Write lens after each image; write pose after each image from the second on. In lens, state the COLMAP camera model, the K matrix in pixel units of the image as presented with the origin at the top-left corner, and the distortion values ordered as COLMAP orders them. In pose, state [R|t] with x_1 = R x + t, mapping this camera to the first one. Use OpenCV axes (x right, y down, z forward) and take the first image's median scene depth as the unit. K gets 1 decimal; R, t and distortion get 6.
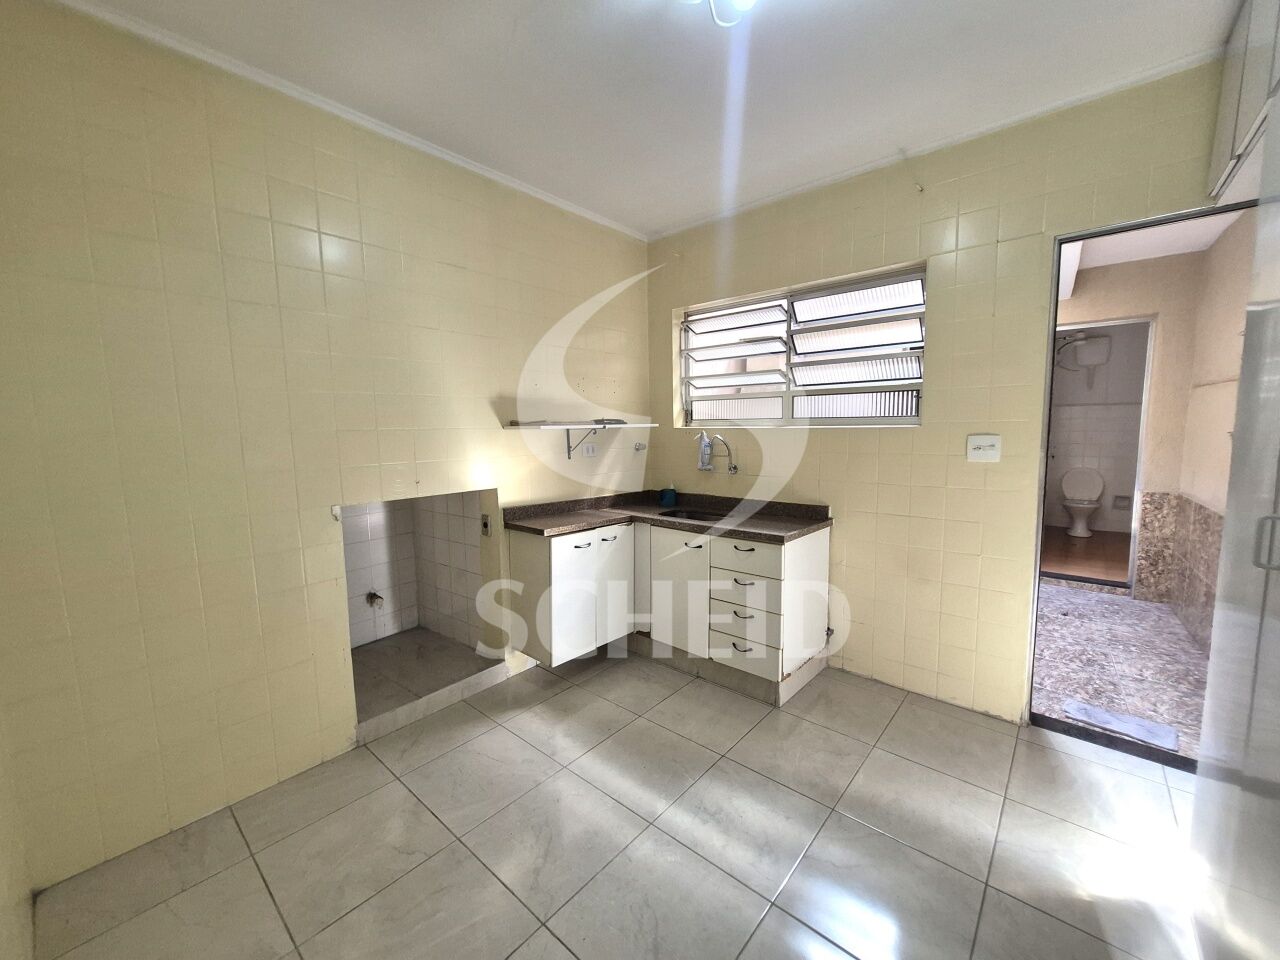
lens RADIAL K [[497.7, 0, 648.4], [0, 497.7, 478.6], [0, 0, 1]] dist [0.001943, -0.002573]
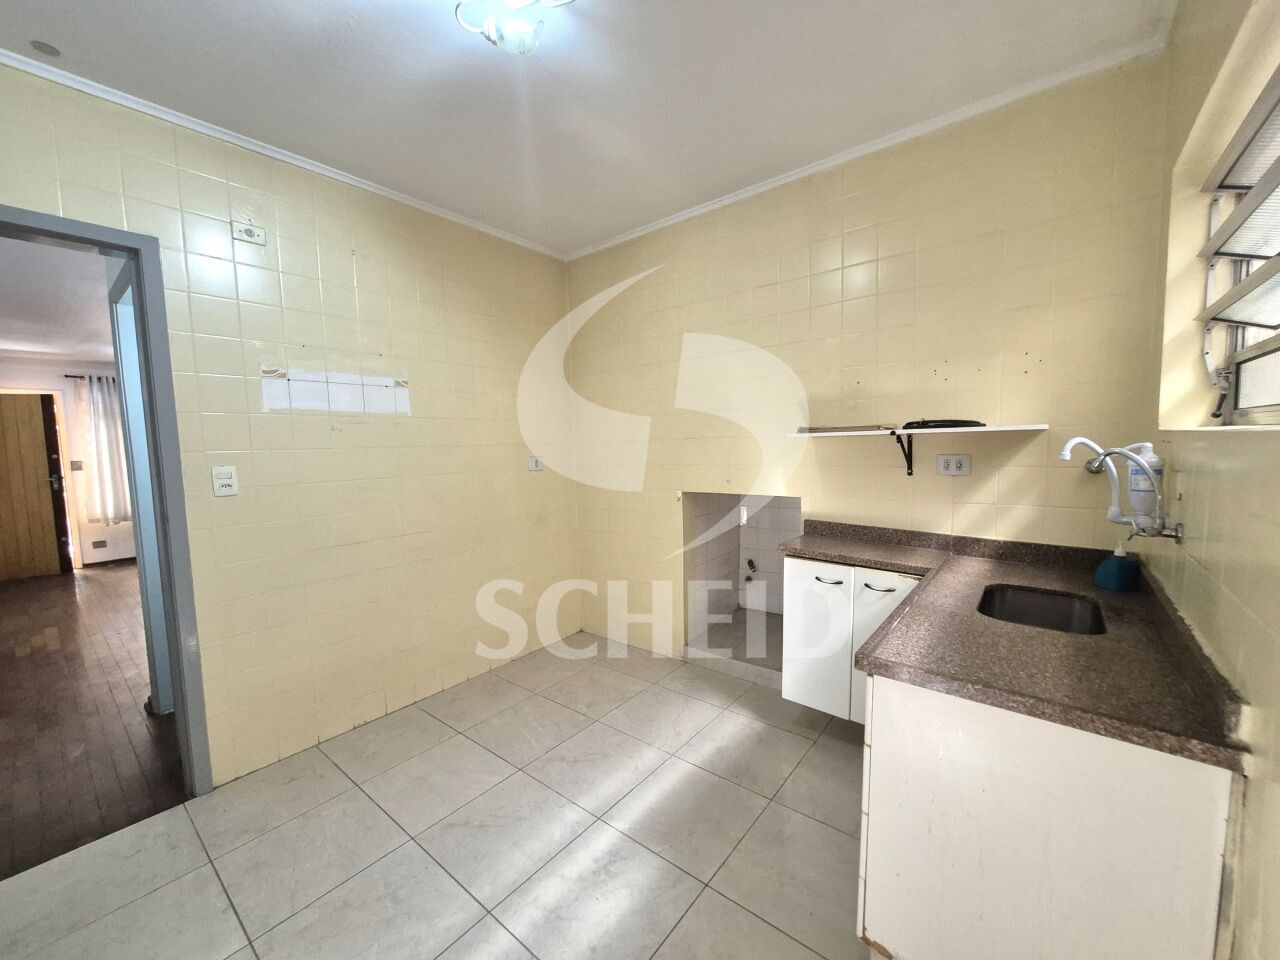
lens RADIAL K [[502.5, 0, 651.5], [0, 502.5, 484.4], [0, 0, 1]] dist [0.000613, 0.000248]
pose [[0.040094, 0.095660, -0.994606, 0.774602], [-0.083122, 0.992276, 0.092085, -0.084763], [0.995733, 0.078981, 0.047736, 0.784543]]
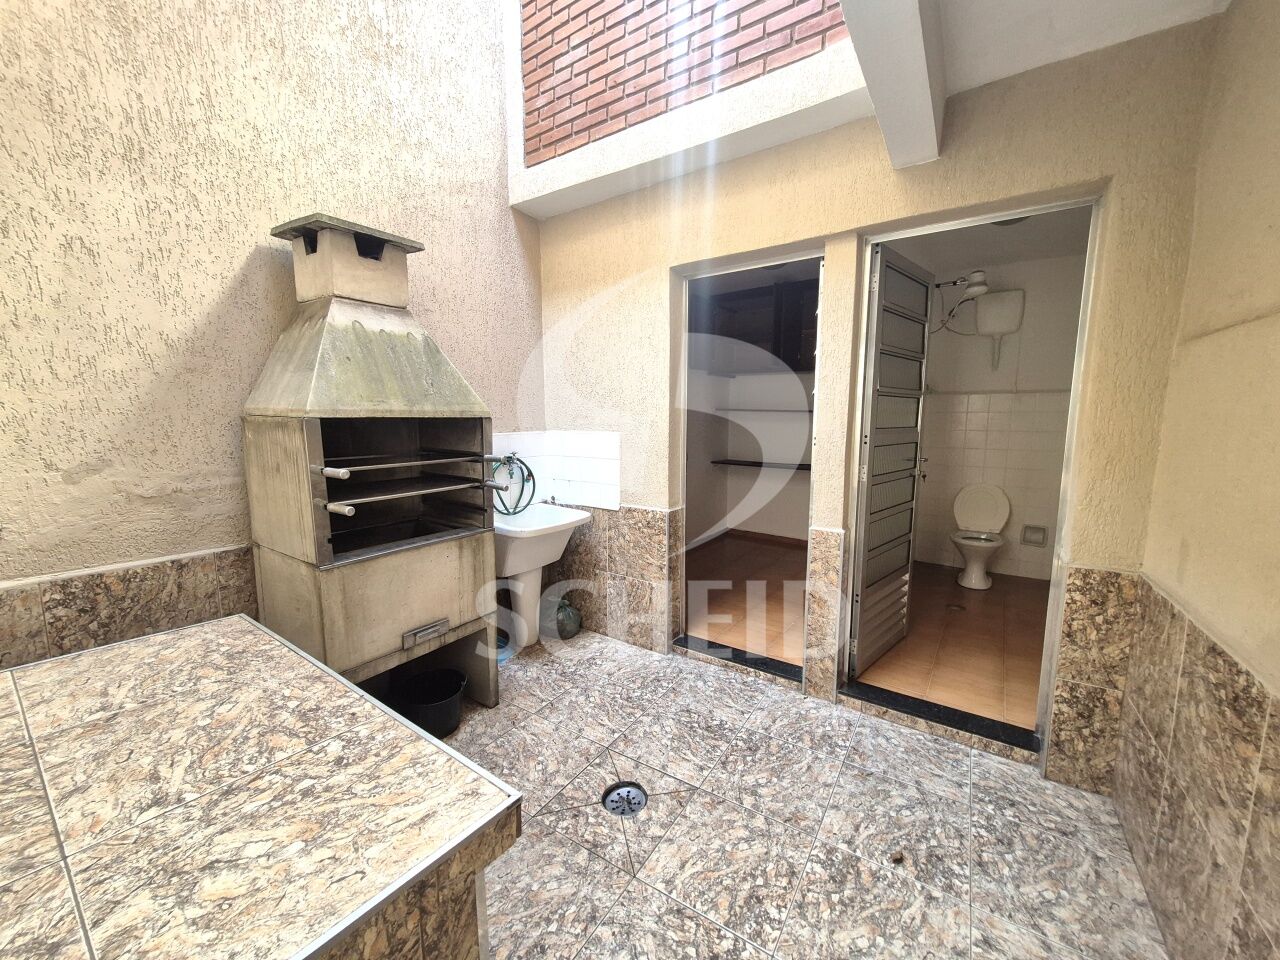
lens RADIAL K [[497.7, 0, 648.4], [0, 497.7, 478.6], [0, 0, 1]] dist [0.001943, -0.002573]
pose [[0.995491, 0.005856, 0.094676, 0.495172], [-0.007976, 0.999725, 0.022034, -0.058183], [-0.094521, -0.022690, 0.995264, 0.510831]]
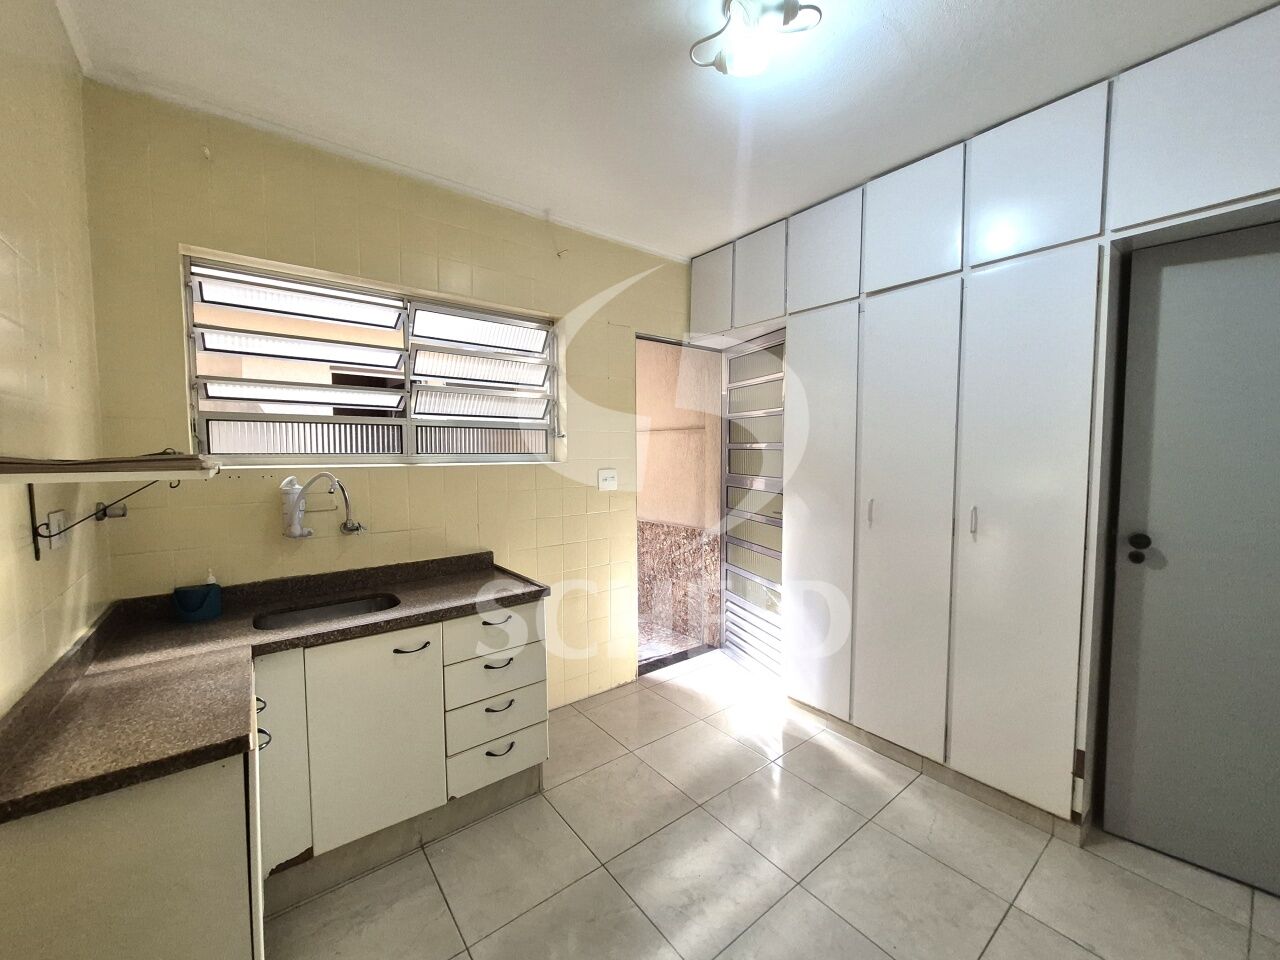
lens RADIAL K [[503.0, 0, 645.5], [0, 503.0, 481.9], [0, 0, 1]] dist [0.001182, 0.000078]
pose [[0.193898, -0.044102, 0.980030, -0.581750], [0.106176, 0.994064, 0.023726, -0.076550], [-0.975259, 0.099455, 0.197430, 0.661517]]
